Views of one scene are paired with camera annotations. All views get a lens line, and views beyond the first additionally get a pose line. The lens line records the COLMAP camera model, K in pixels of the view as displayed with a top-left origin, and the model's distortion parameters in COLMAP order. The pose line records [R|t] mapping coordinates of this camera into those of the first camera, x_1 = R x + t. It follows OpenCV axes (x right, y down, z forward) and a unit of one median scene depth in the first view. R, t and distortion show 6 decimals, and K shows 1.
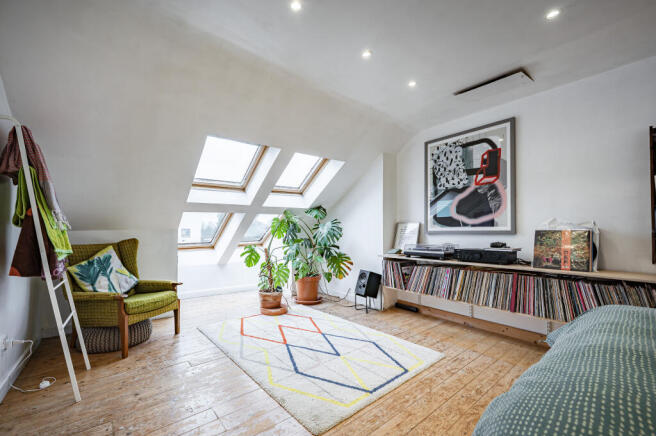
lens RADIAL K [[269.9, 0, 326.8], [0, 269.9, 226.9], [0, 0, 1]] dist [0.000655, 0.000035]
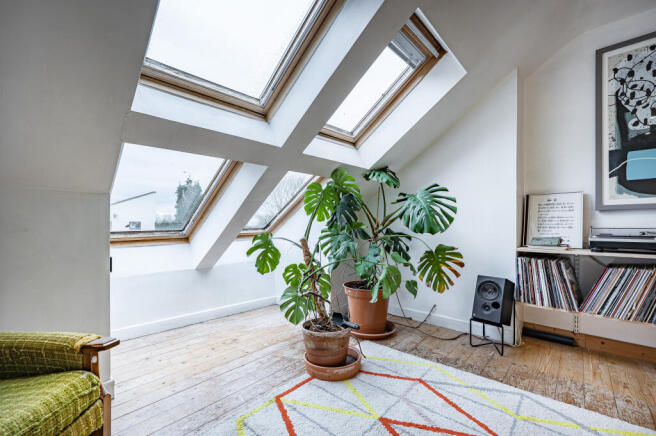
lens RADIAL K [[279.1, 0, 346.2], [0, 279.1, 226.6], [0, 0, 1]] dist [-0.000632, -0.000139]
pose [[0.986002, -0.000833, 0.166733, -0.245623], [-0.002785, 0.999766, 0.021464, 0.045919], [-0.166712, -0.021628, 0.985768, 0.480143]]
